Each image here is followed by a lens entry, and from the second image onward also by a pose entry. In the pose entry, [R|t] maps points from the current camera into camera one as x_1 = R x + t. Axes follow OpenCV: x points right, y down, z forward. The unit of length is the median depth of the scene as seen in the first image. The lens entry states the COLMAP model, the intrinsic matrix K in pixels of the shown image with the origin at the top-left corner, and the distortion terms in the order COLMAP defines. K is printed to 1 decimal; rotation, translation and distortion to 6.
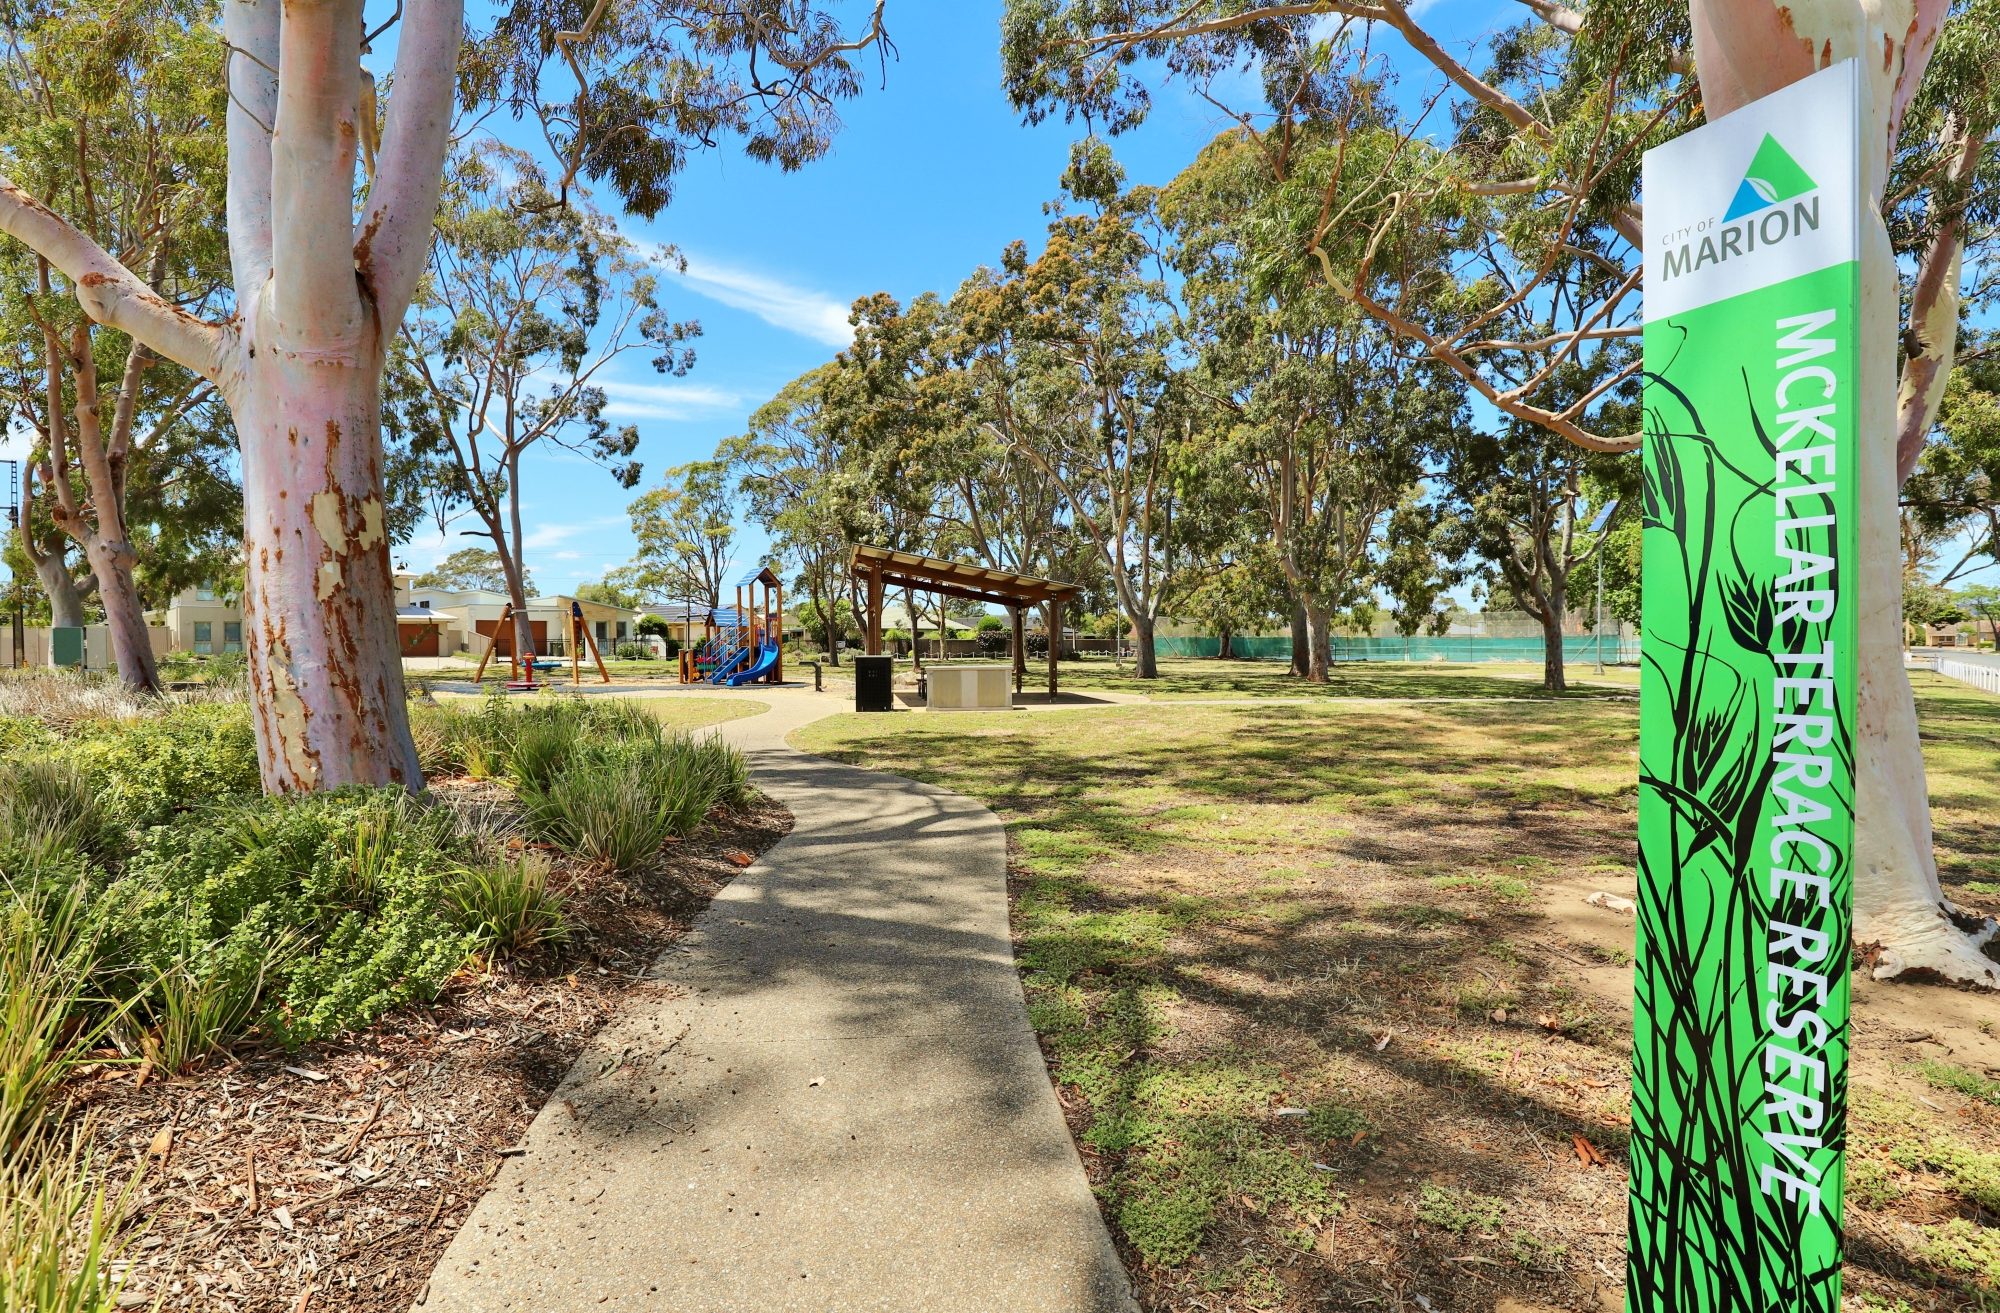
lens RADIAL K [[942.4, 0, 1008.2], [0, 942.4, 650.4], [0, 0, 1]] dist [-0.039460, 0.010221]
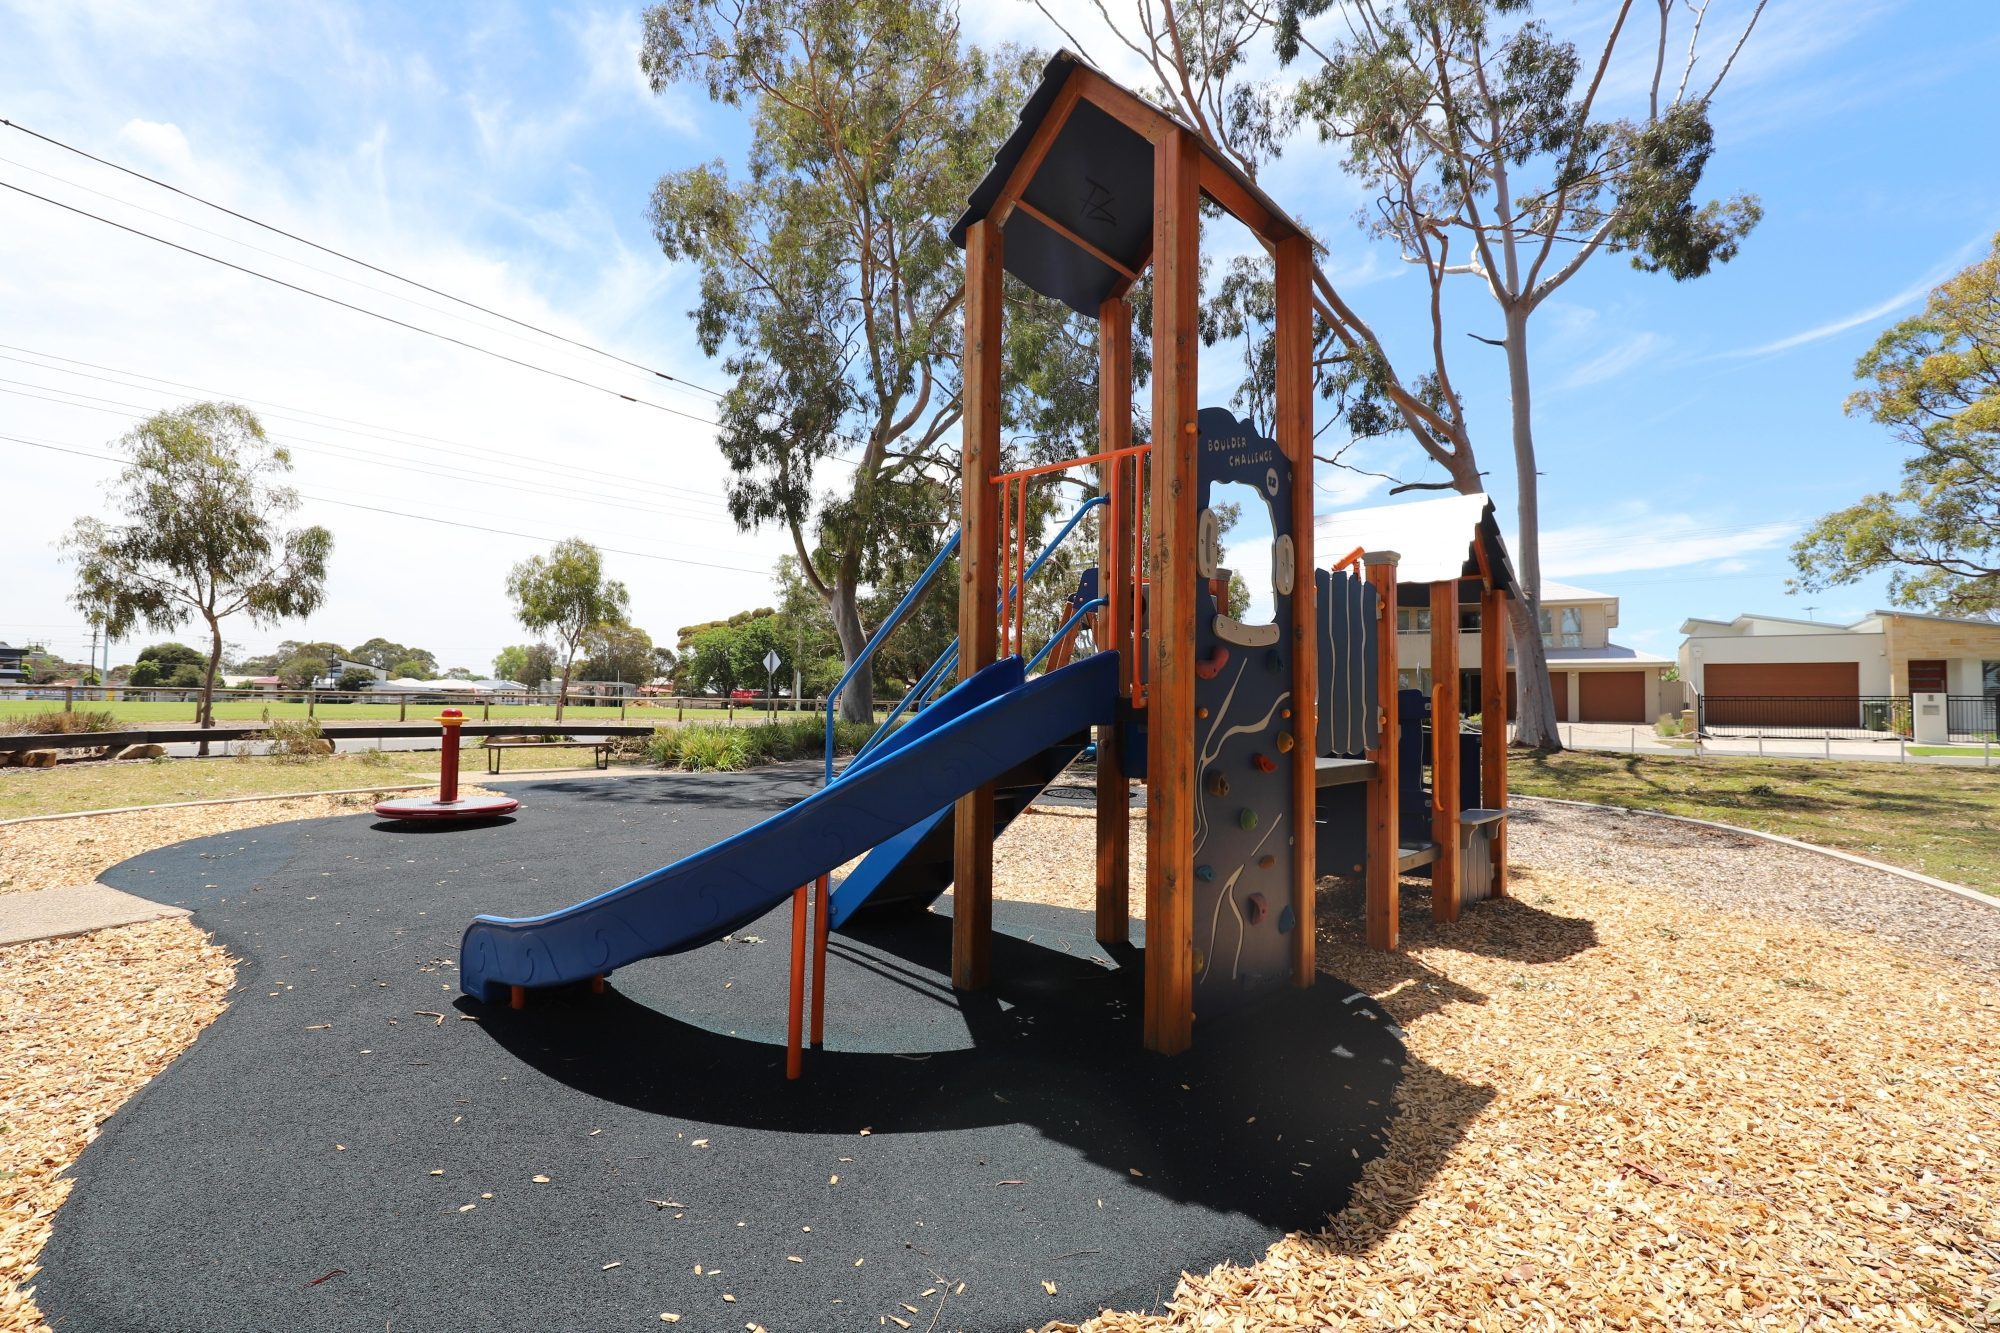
lens RADIAL K [[930.5, 0, 1007.3], [0, 930.5, 662.9], [0, 0, 1]] dist [-0.040243, 0.008818]
pose [[0.155033, -0.033583, -0.987338, -0.085974], [-0.020739, 0.999091, -0.037239, -0.002762], [0.987692, 0.026250, 0.154195, 0.580849]]
